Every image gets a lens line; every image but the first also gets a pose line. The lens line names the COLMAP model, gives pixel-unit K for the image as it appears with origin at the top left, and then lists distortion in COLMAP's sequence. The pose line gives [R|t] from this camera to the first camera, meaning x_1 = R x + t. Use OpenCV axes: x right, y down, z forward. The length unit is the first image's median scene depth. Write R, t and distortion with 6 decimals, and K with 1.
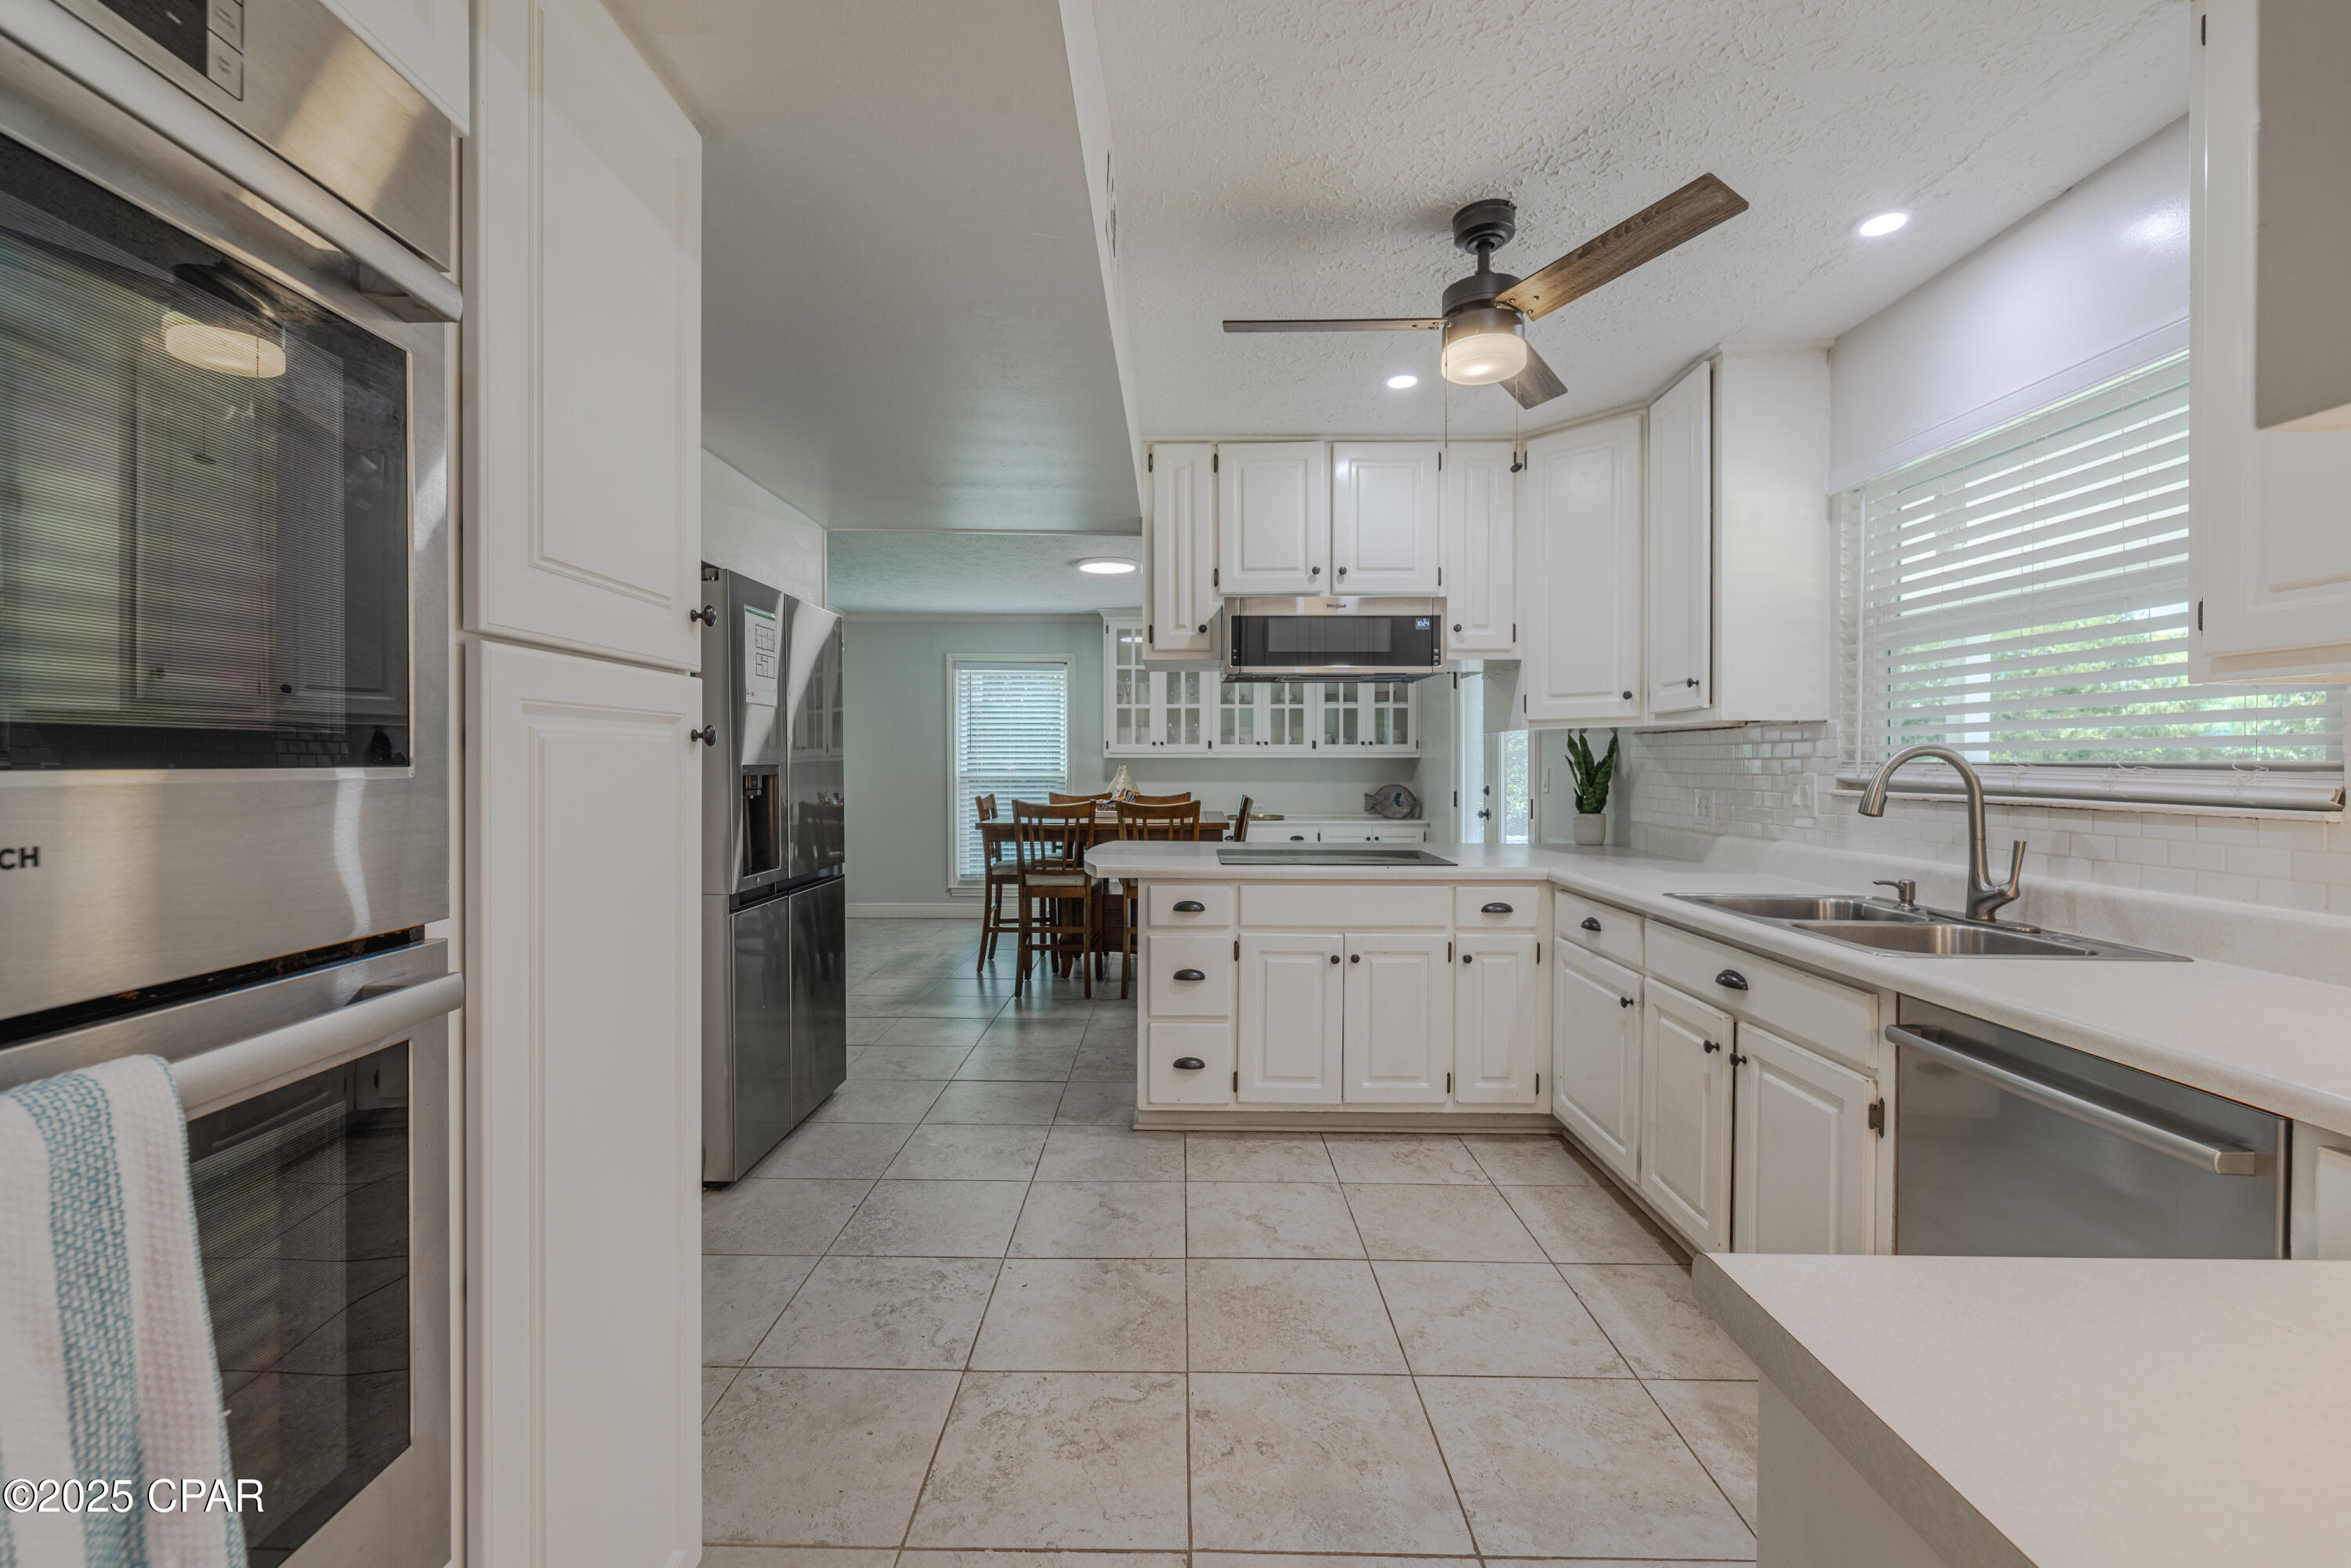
lens RADIAL K [[1004.2, 0, 1164.7], [0, 1004.2, 773.1], [0, 0, 1]] dist [0.004579, -0.000387]
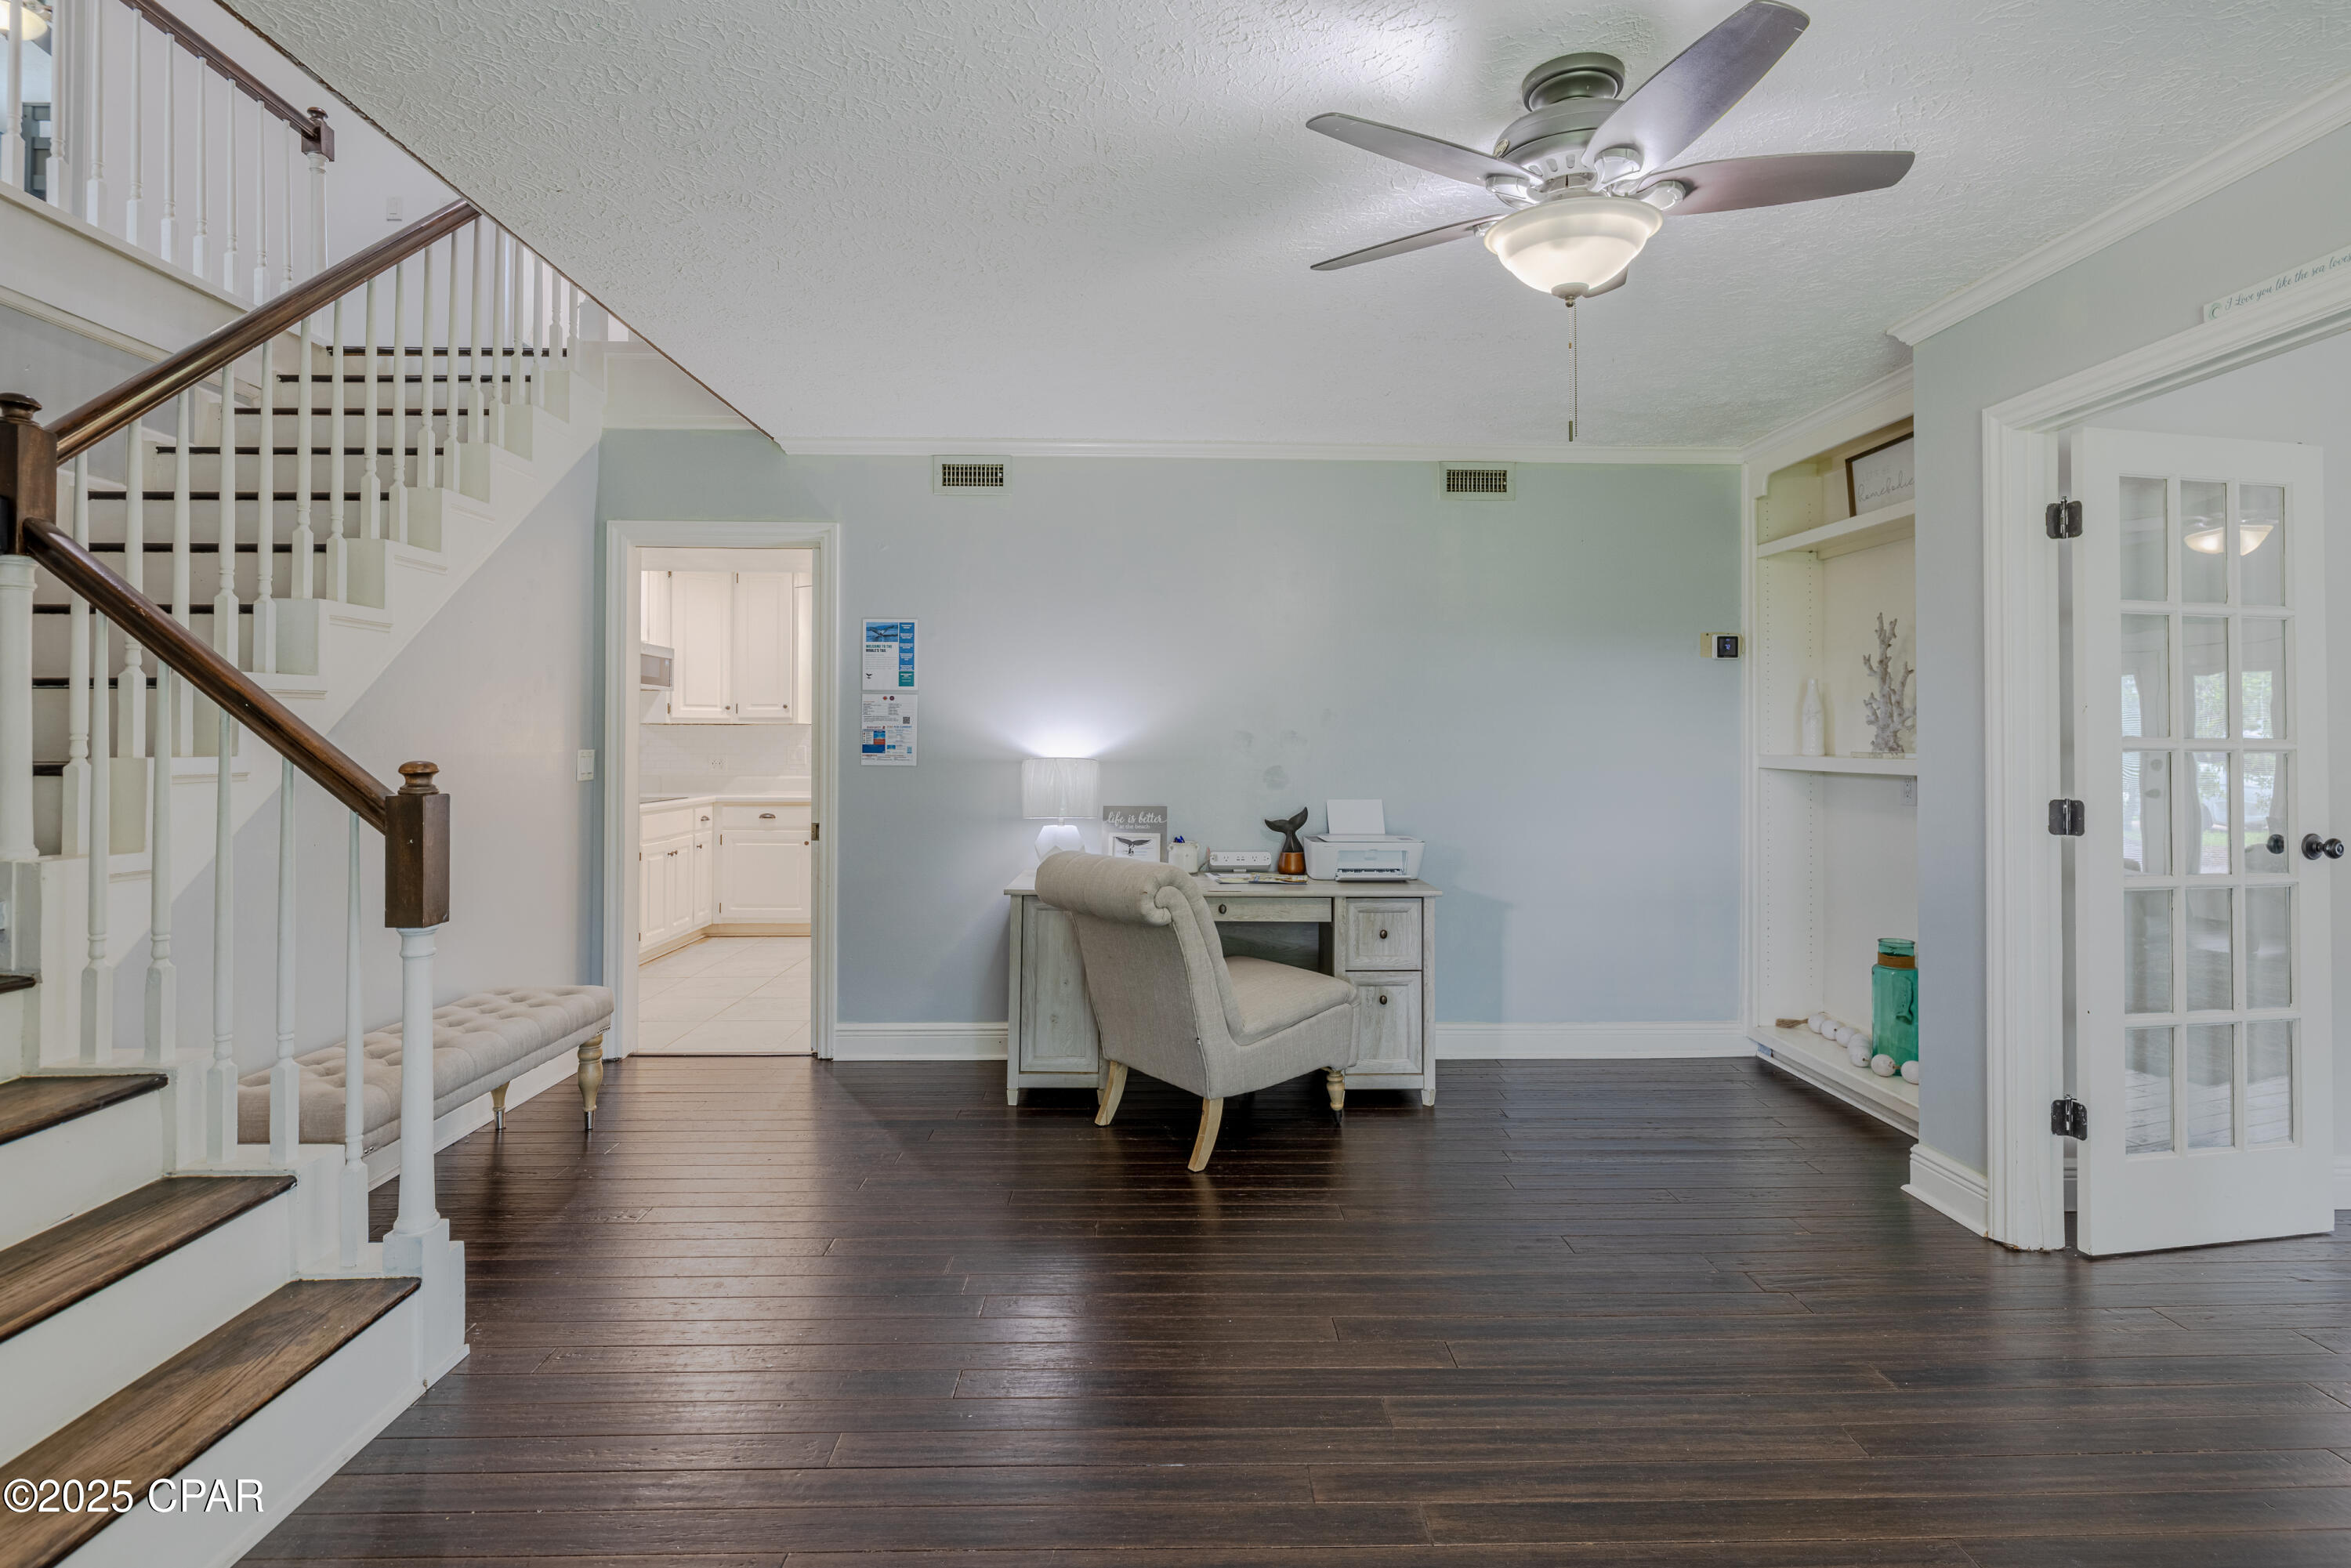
lens RADIAL K [[1111.4, 0, 1169.1], [0, 1111.4, 730.7], [0, 0, 1]] dist [-0.001784, 0.000432]
pose [[-0.031064, 0.008433, 0.999482, -1.734189], [0.010295, 0.999914, -0.008116, -0.005248], [-0.999464, 0.010038, -0.031149, 0.179990]]
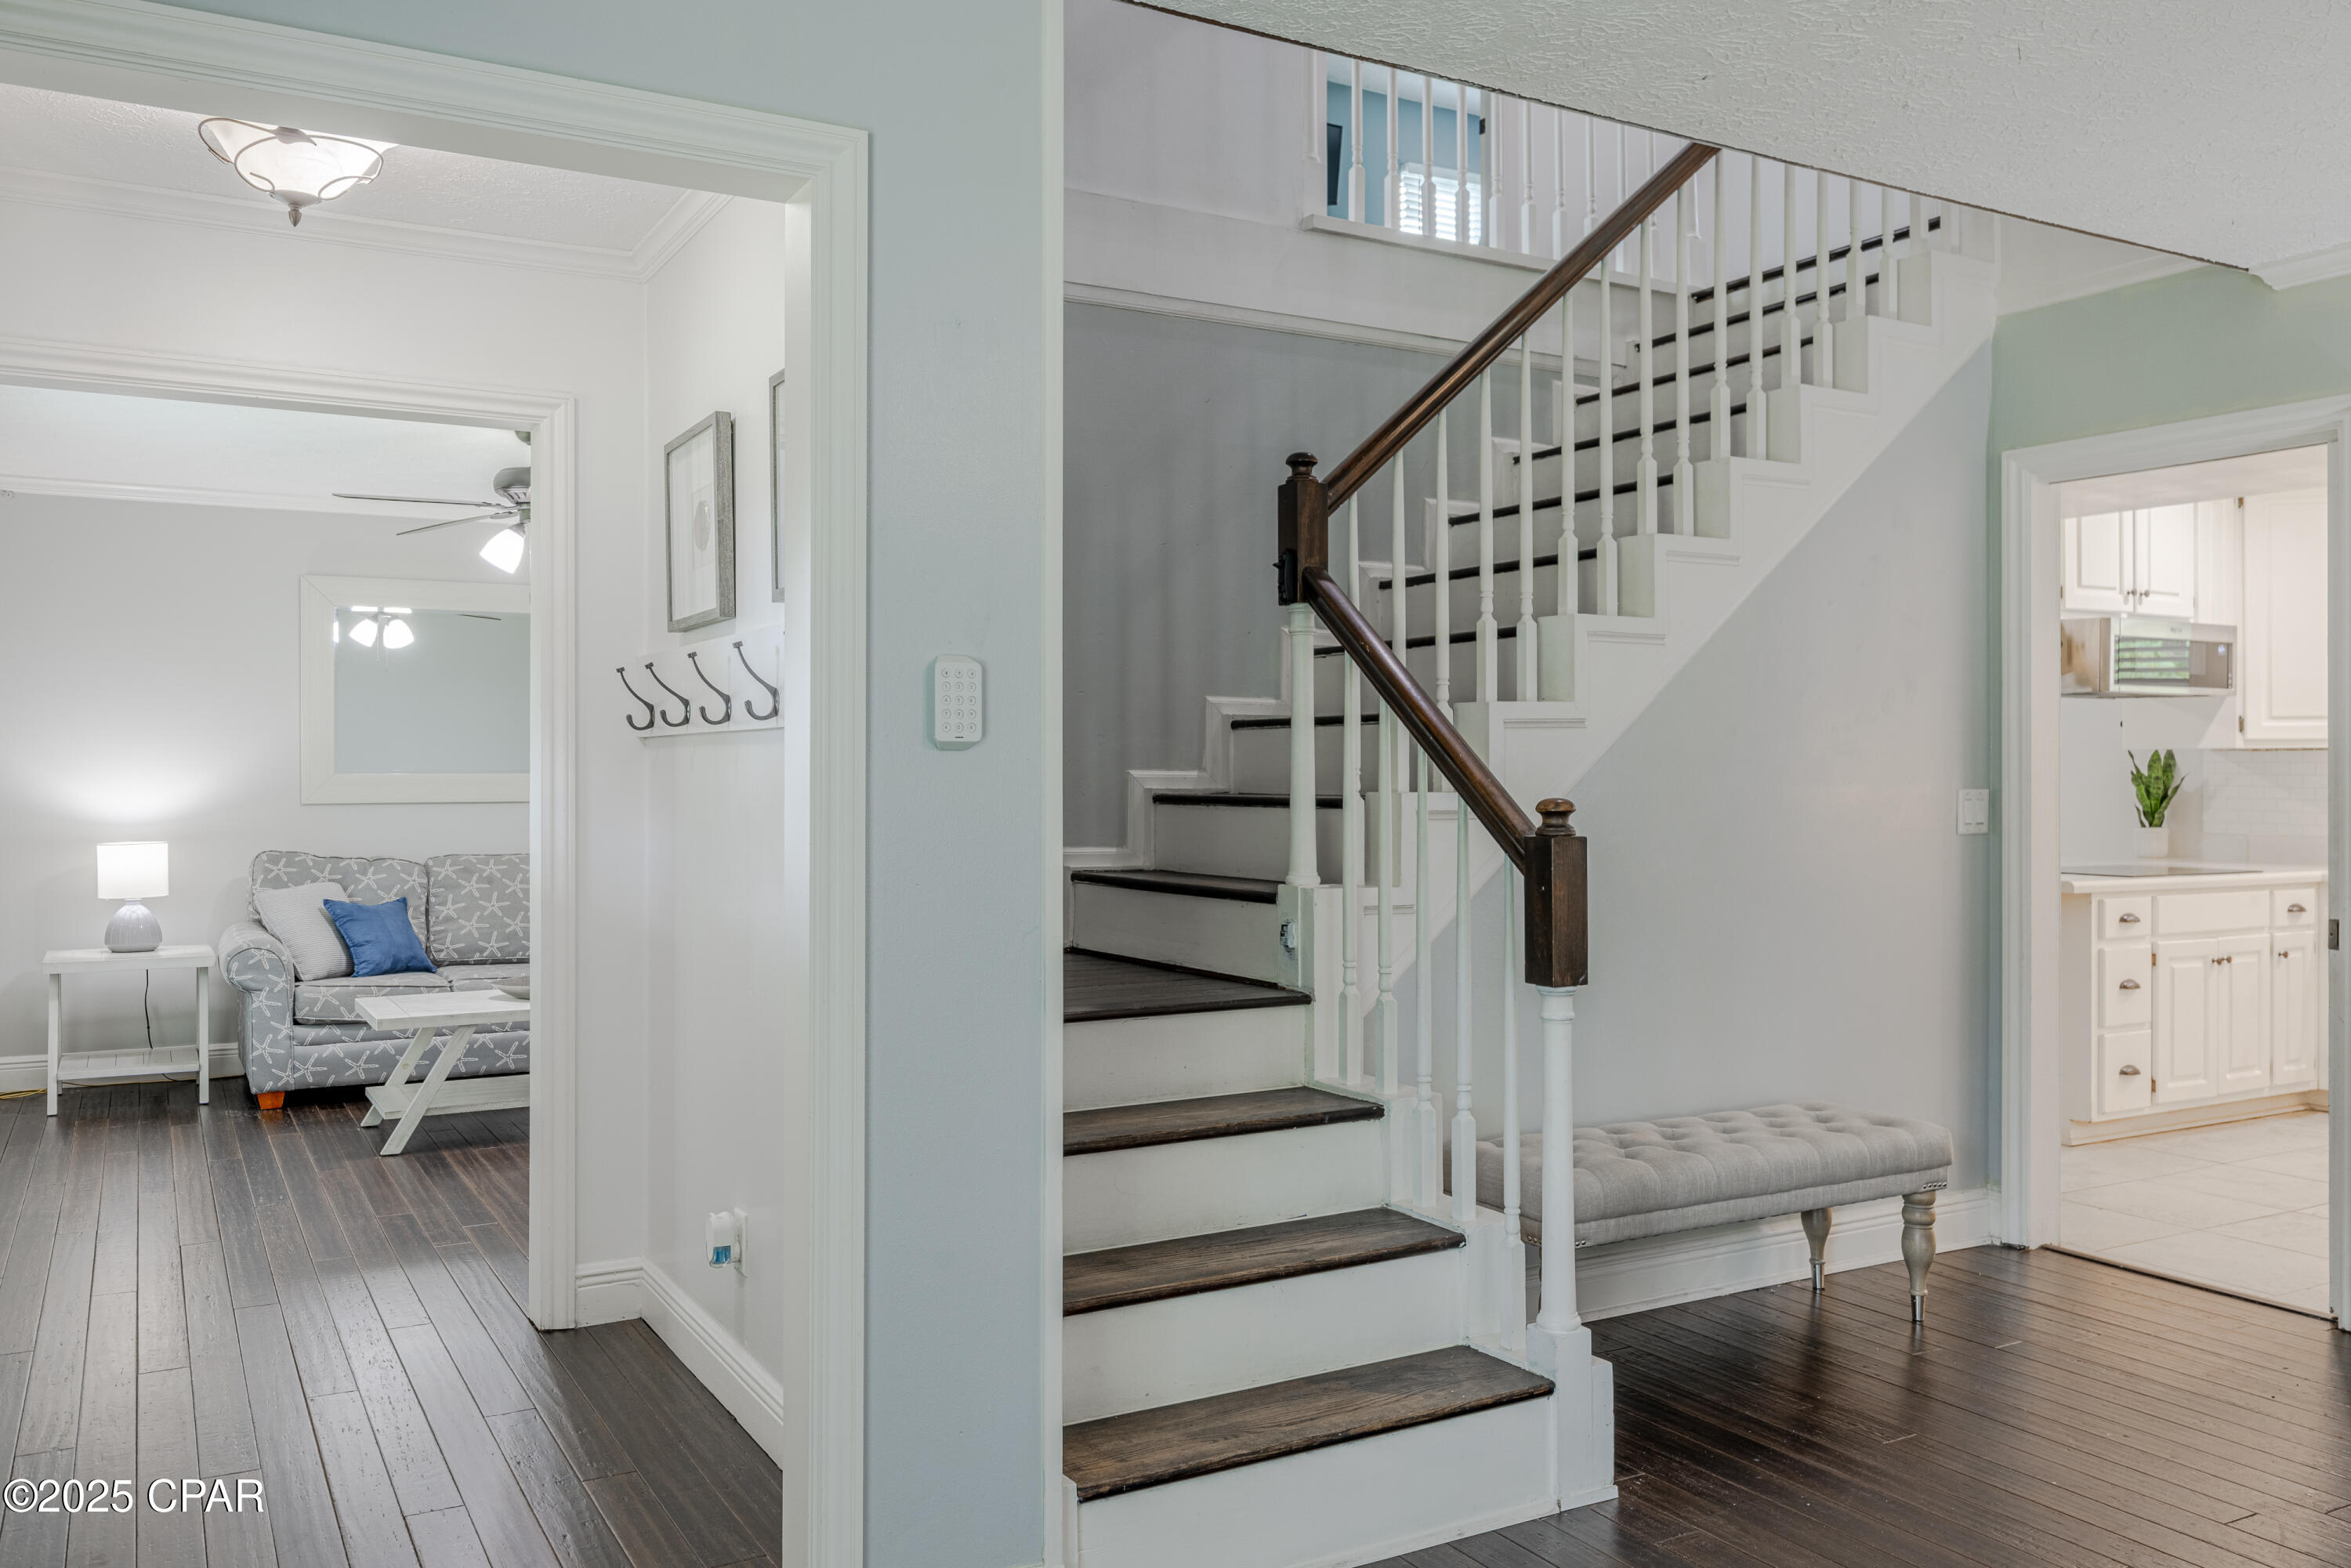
lens RADIAL K [[1803.2, 0, 1177.5], [0, 1803.2, 772.1], [0, 0, 1]] dist [0.020611, -0.001814]
pose [[0.856041, 0.001416, 0.516905, -1.721821], [0.004647, 0.999935, -0.010436, -0.002305], [-0.516886, 0.011335, 0.855979, -0.088103]]
